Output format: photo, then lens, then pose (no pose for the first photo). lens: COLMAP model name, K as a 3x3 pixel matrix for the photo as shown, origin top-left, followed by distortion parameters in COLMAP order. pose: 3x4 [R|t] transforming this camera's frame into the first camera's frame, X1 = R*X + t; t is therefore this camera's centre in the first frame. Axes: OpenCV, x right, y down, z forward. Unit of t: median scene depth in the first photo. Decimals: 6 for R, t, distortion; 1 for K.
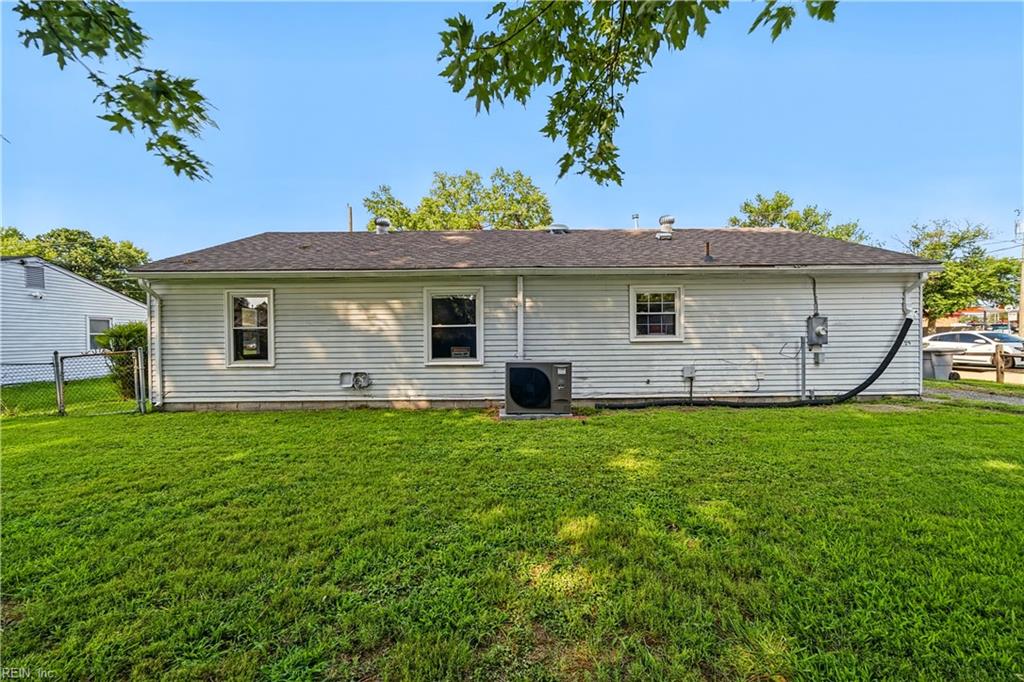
lens RADIAL K [[401.5, 0, 509.9], [0, 401.5, 335.6], [0, 0, 1]] dist [-0.000964, -0.000018]
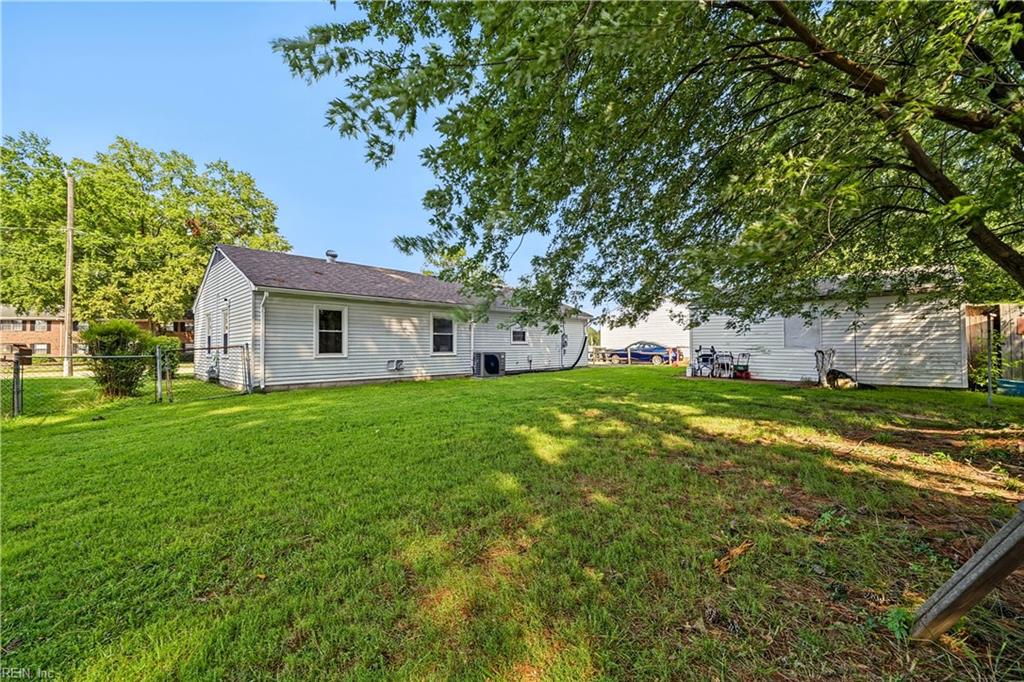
lens RADIAL K [[401.5, 0, 512.8], [0, 401.5, 343.2], [0, 0, 1]] dist [-0.000964, -0.000018]
pose [[0.703033, 0.014526, 0.711009, -1.211930], [0.001615, 0.999756, -0.022022, 0.058083], [-0.711155, 0.016630, 0.702838, -0.500031]]
